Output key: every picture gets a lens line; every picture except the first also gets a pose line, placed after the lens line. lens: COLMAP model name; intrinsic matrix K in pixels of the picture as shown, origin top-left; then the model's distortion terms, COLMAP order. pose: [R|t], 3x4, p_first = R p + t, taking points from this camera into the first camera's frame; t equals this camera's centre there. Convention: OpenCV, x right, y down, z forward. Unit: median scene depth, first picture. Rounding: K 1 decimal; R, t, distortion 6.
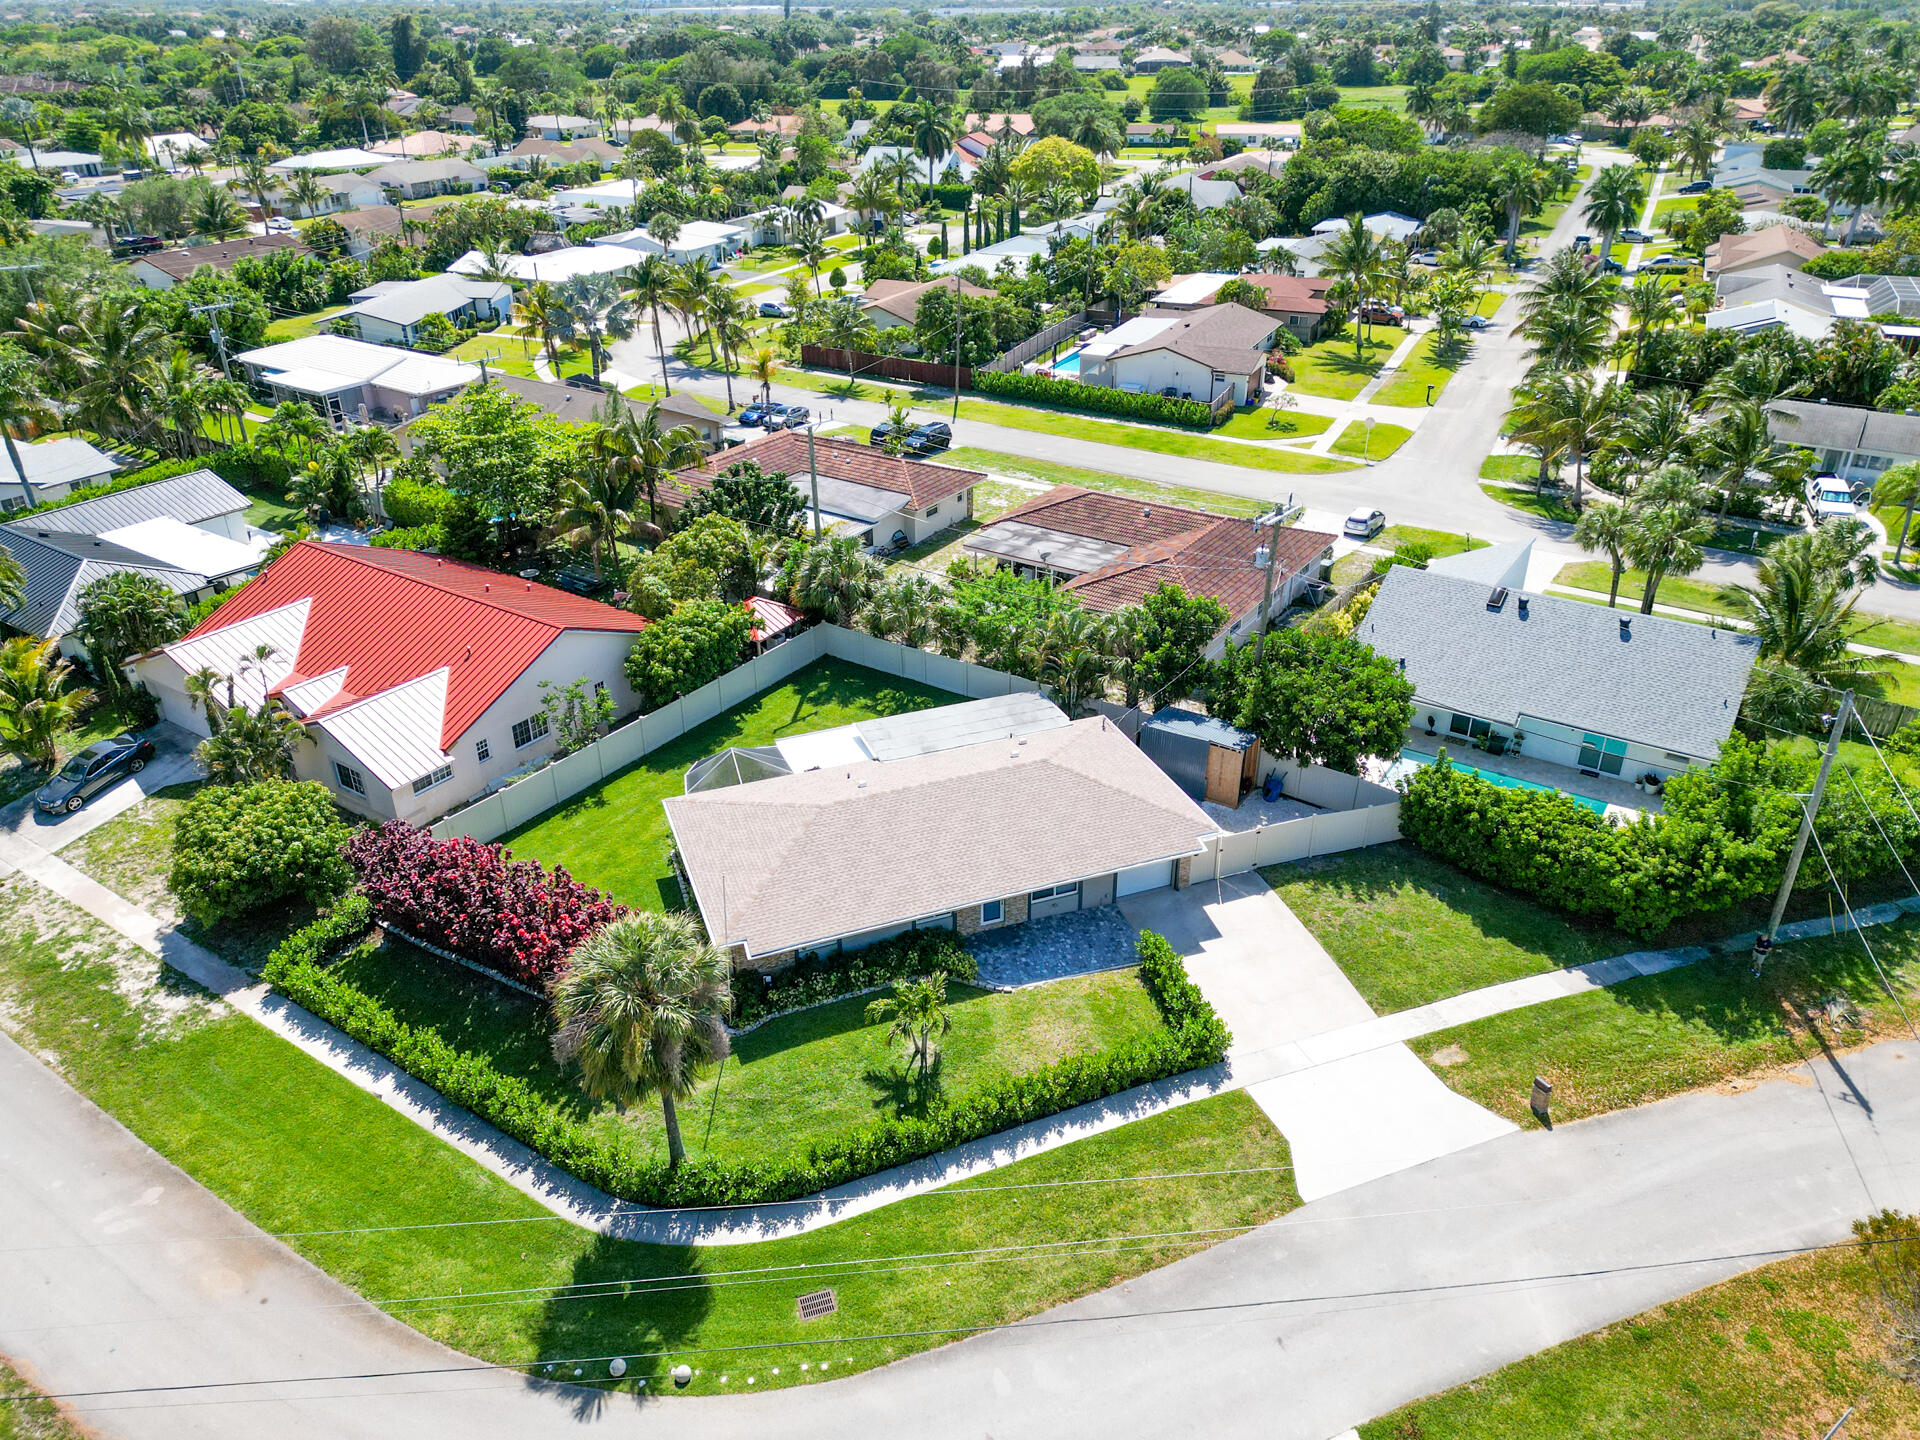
lens RADIAL K [[1343.5, 0, 962.4], [0, 1343.5, 720.1], [0, 0, 1]] dist [0.072392, -0.071193]
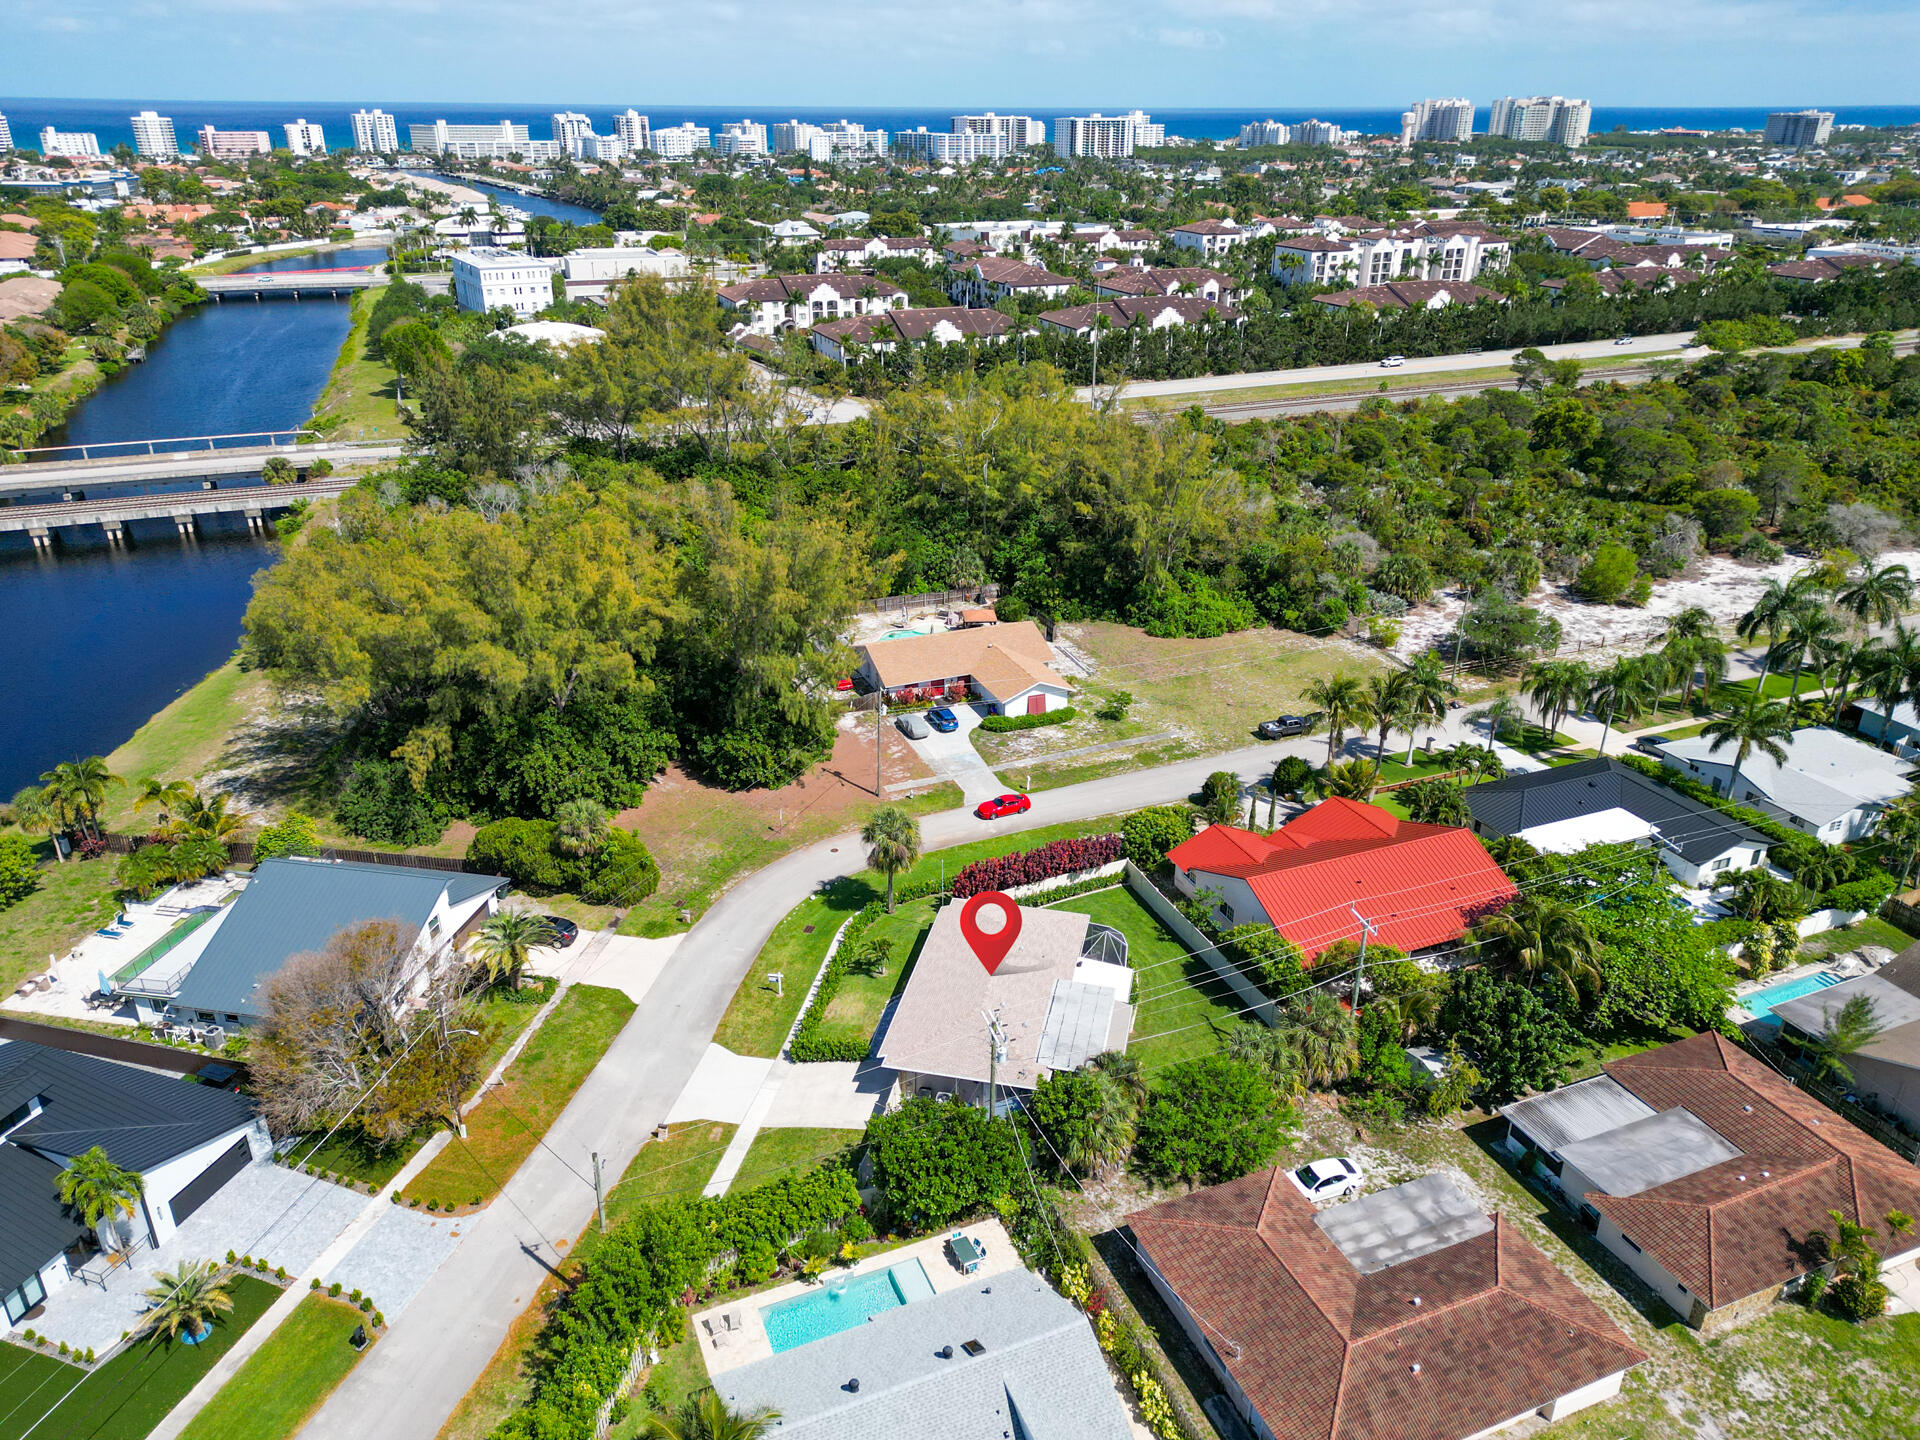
lens RADIAL K [[1347.7, 0, 961.8], [0, 1347.7, 718.9], [0, 0, 1]] dist [0.063092, -0.056261]
pose [[-0.549756, 0.350904, -0.758046, 1.180514], [-0.395231, 0.690211, 0.606136, -1.179299], [0.735908, 0.632830, -0.240760, 1.161841]]
